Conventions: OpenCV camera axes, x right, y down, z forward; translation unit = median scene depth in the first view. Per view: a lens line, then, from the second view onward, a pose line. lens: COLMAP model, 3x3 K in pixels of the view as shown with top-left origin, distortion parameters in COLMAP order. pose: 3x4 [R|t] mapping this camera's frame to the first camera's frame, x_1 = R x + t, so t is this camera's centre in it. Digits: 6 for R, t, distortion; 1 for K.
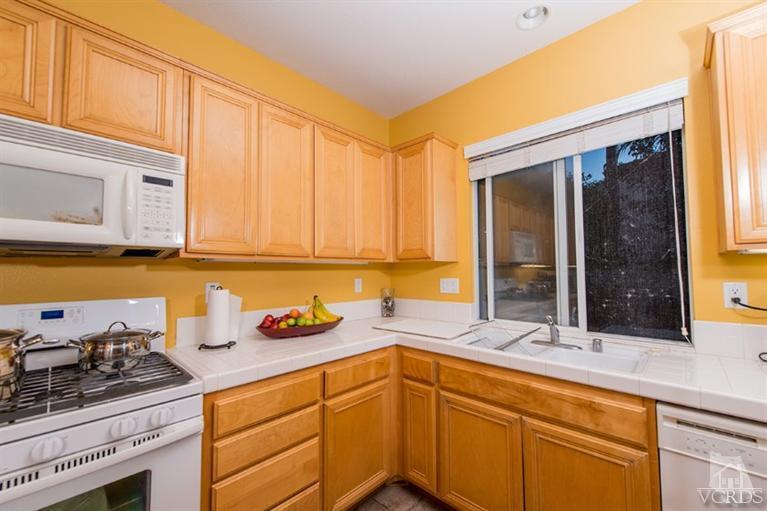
lens RADIAL K [[308.4, 0, 382.9], [0, 308.4, 258.4], [0, 0, 1]] dist [0.003740, -0.000753]
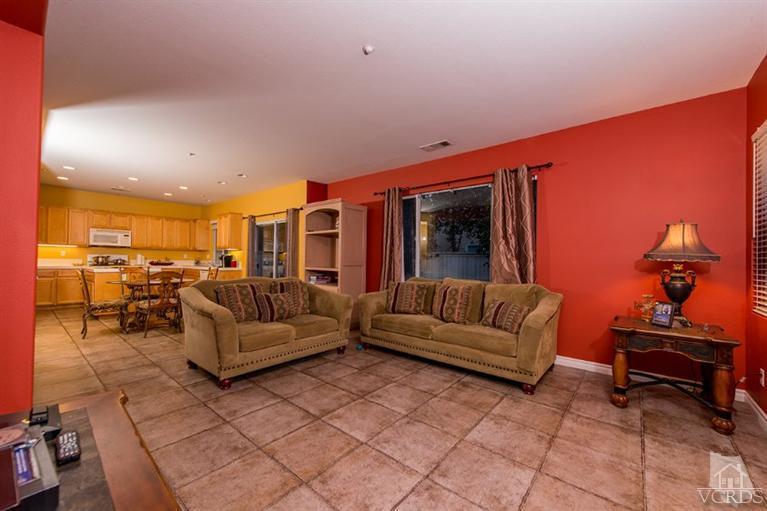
lens RADIAL K [[308.4, 0, 388.6], [0, 308.4, 261.3], [0, 0, 1]] dist [0.003740, -0.000753]
pose [[0.996832, 0.021330, 0.076624, 3.296820], [-0.024967, 0.998591, 0.046823, -0.125469], [-0.075517, -0.048588, 0.995960, -4.547674]]
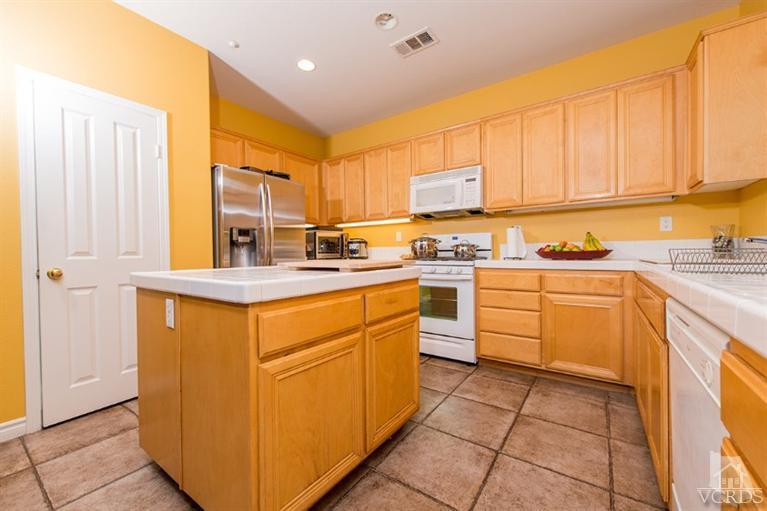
lens RADIAL K [[308.4, 0, 384.5], [0, 308.4, 253.5], [0, 0, 1]] dist [0.003740, -0.000753]
pose [[0.148595, 0.009009, -0.988857, 1.214877], [0.059103, 0.998090, 0.017975, 0.182133], [0.987130, -0.061116, 0.147779, -0.021156]]
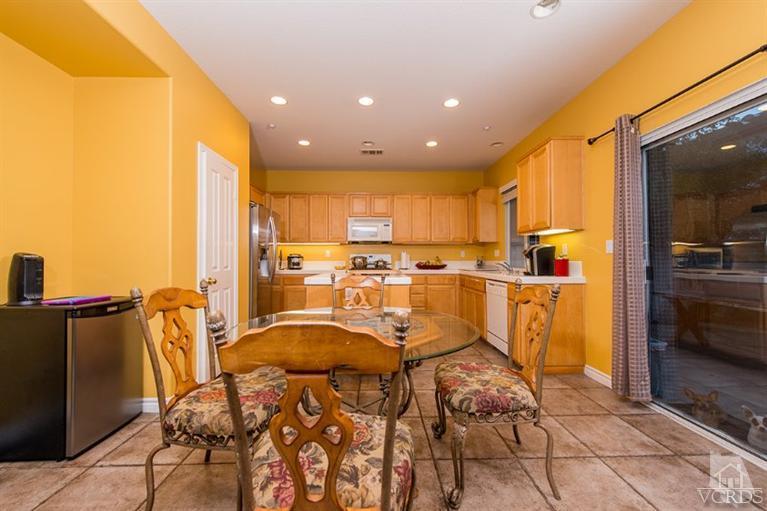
lens RADIAL K [[308.4, 0, 382.3], [0, 308.4, 259.3], [0, 0, 1]] dist [0.003740, -0.000753]
pose [[0.706619, 0.002017, -0.707591, 1.800147], [0.029277, 0.999056, 0.032085, 0.061681], [0.706988, -0.043388, 0.705893, -1.656486]]
